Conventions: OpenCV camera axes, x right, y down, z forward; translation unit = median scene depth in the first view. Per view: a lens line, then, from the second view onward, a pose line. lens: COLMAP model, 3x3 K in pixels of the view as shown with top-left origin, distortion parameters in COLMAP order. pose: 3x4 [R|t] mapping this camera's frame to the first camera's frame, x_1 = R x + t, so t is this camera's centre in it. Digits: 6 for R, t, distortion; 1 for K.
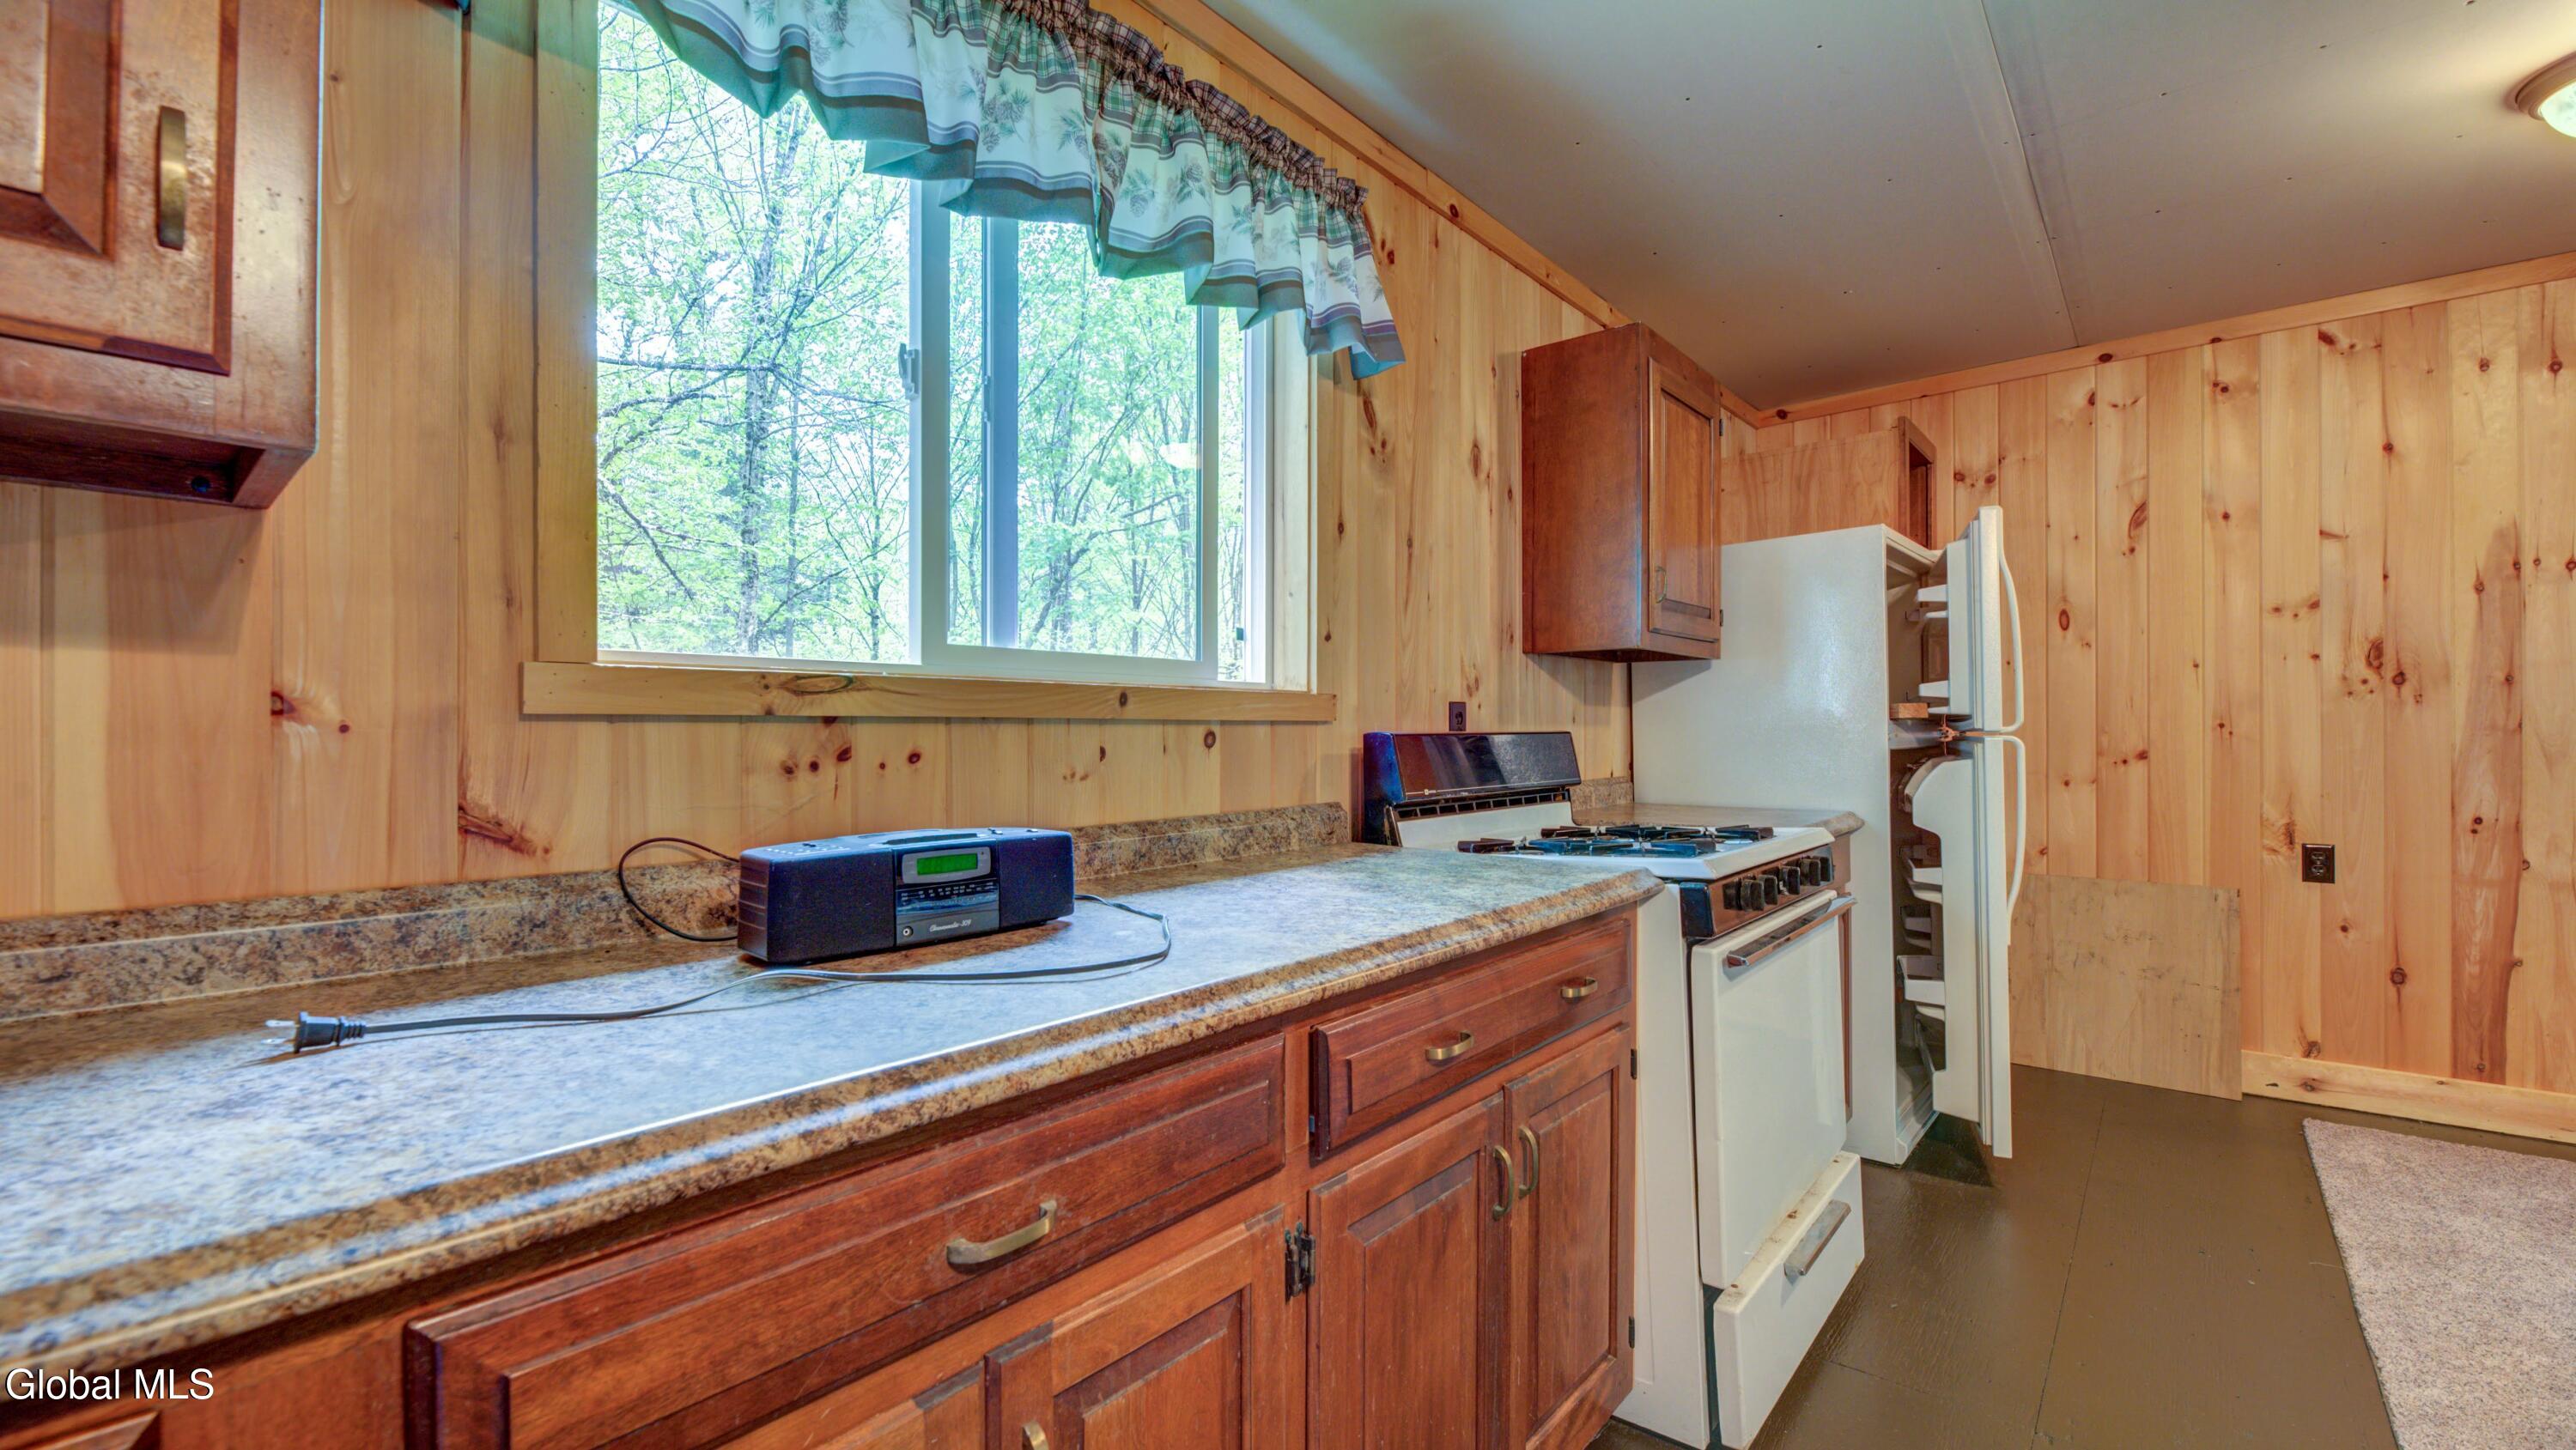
lens RADIAL K [[1042.4, 0, 1294.3], [0, 1042.4, 724.2], [0, 0, 1]] dist [-0.005529, -0.001747]
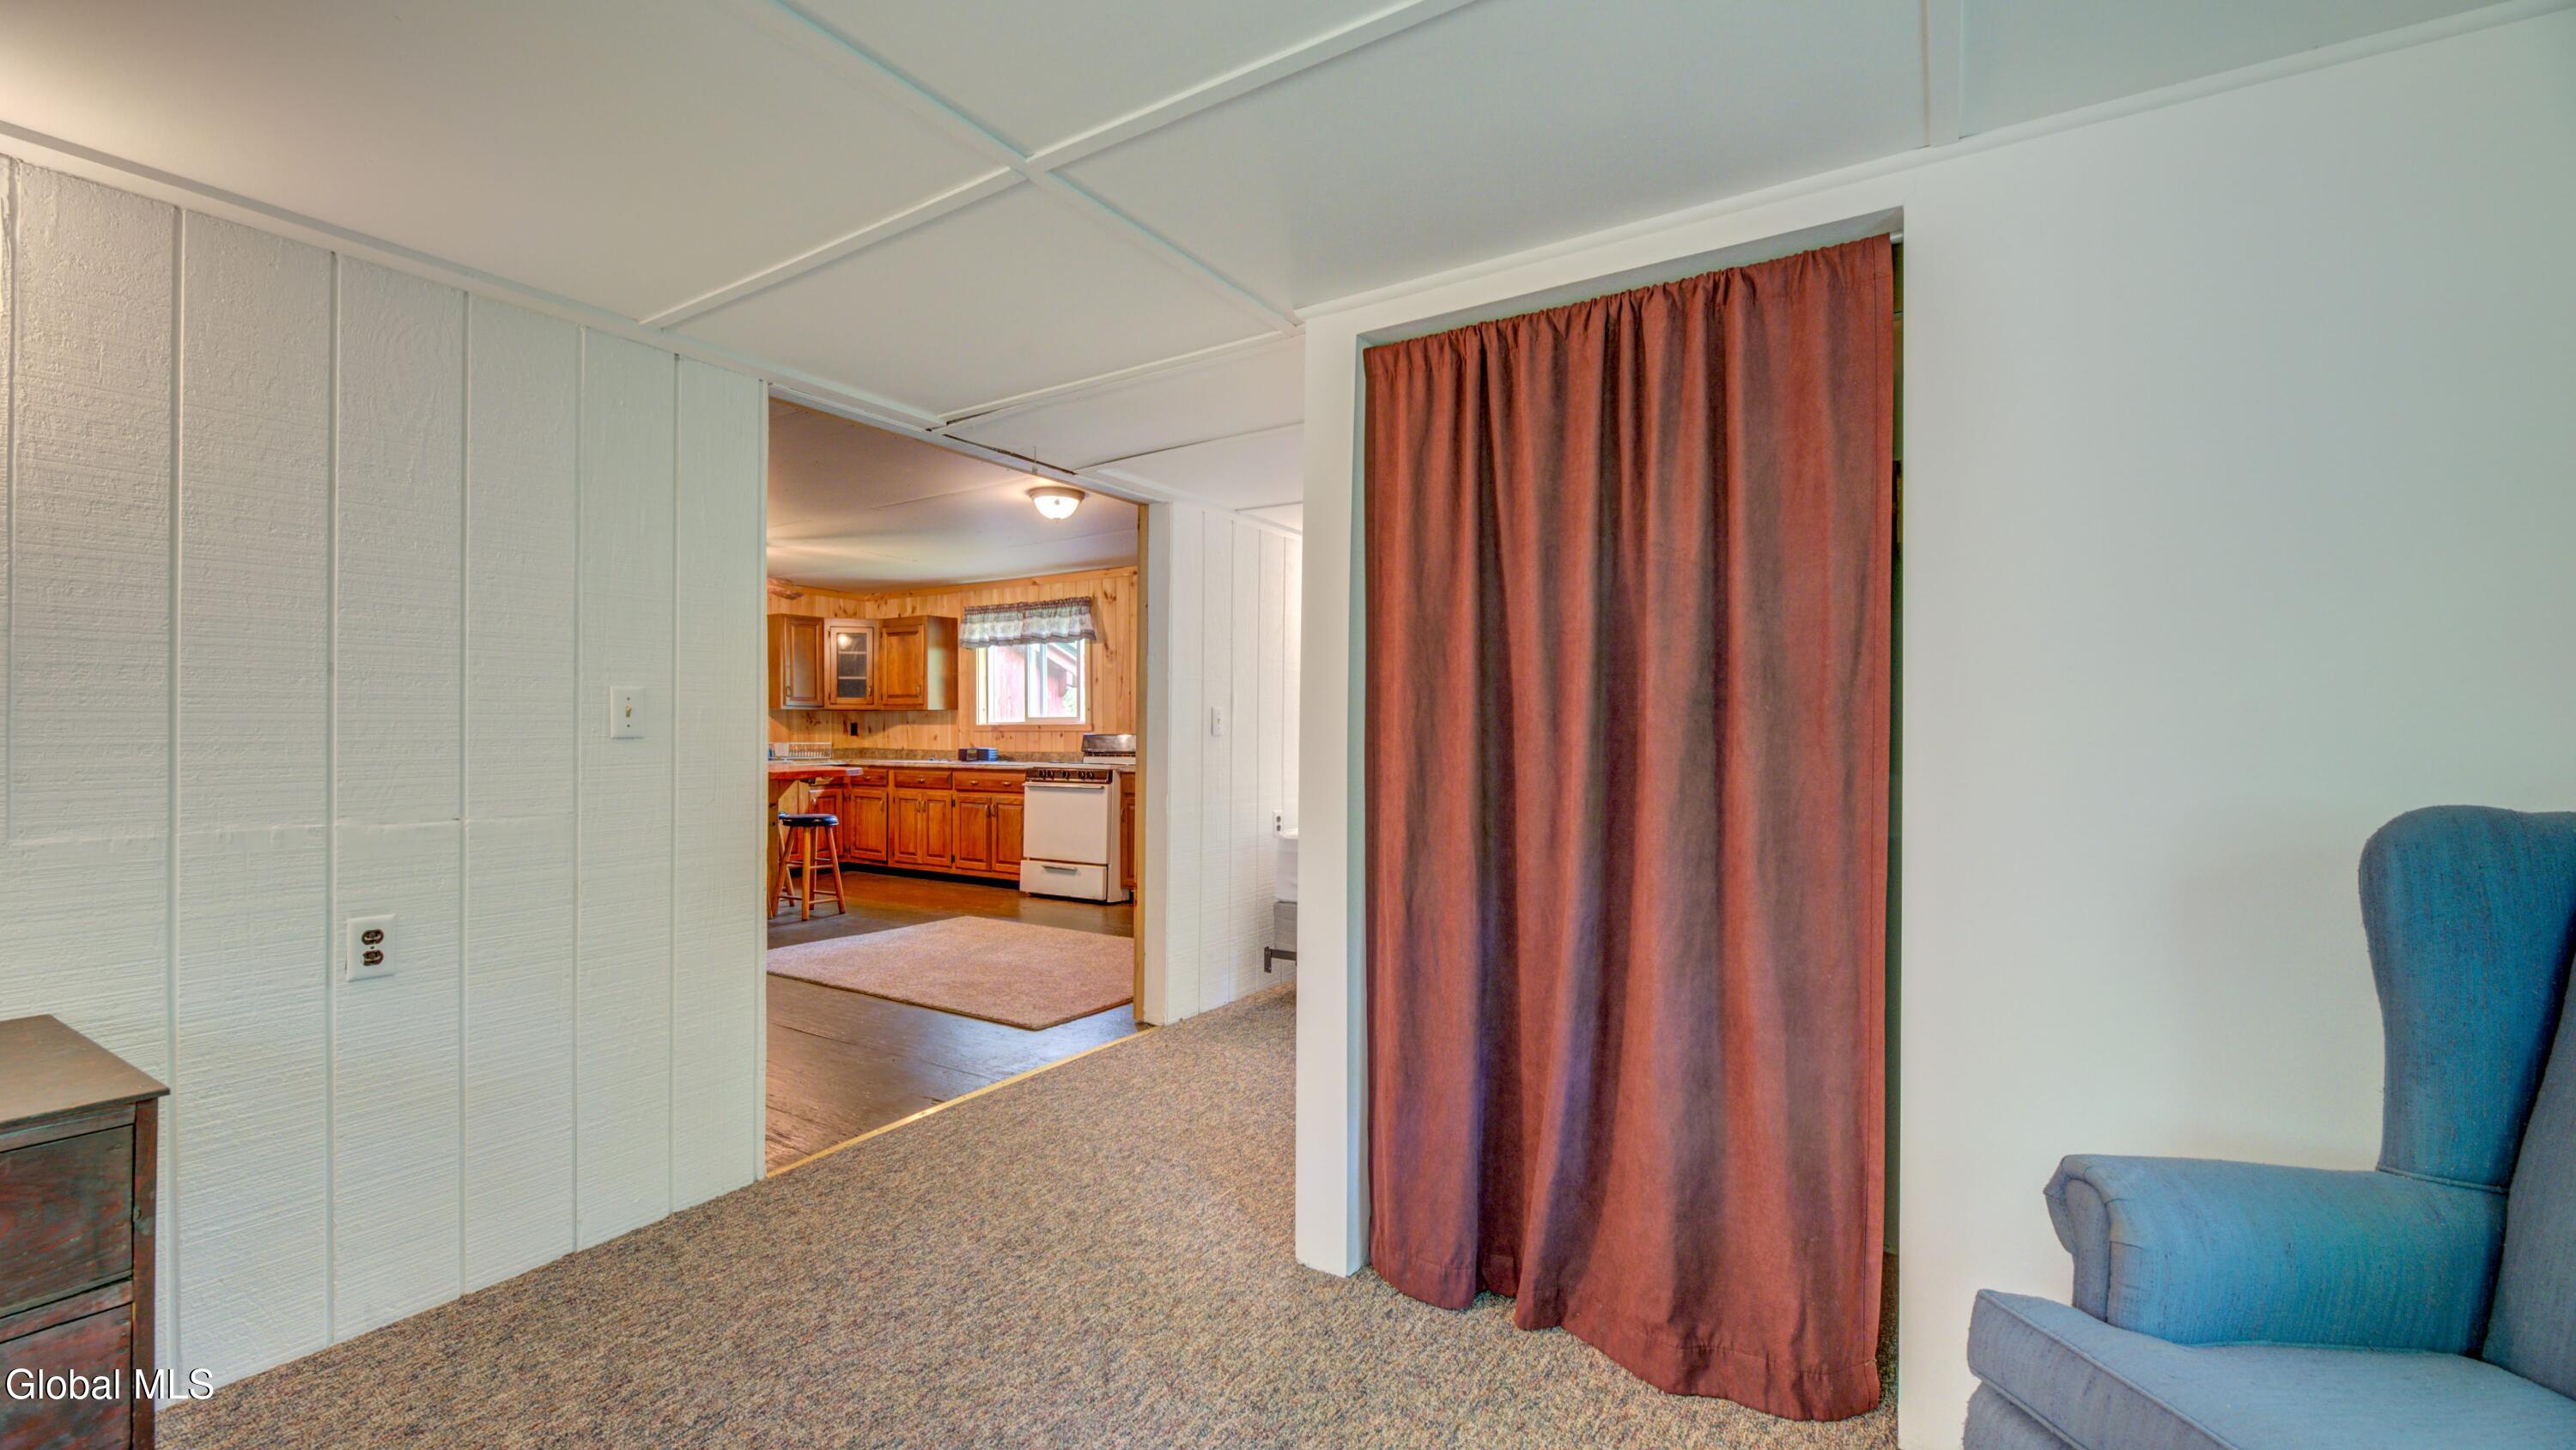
lens RADIAL K [[1042.4, 0, 1273.8], [0, 1042.4, 727.5], [0, 0, 1]] dist [-0.005529, -0.001747]
pose [[0.137663, 0.000632, -0.990479, 6.450504], [0.007689, 0.999969, 0.001707, -0.028361], [0.990449, -0.007851, 0.137653, 1.852151]]
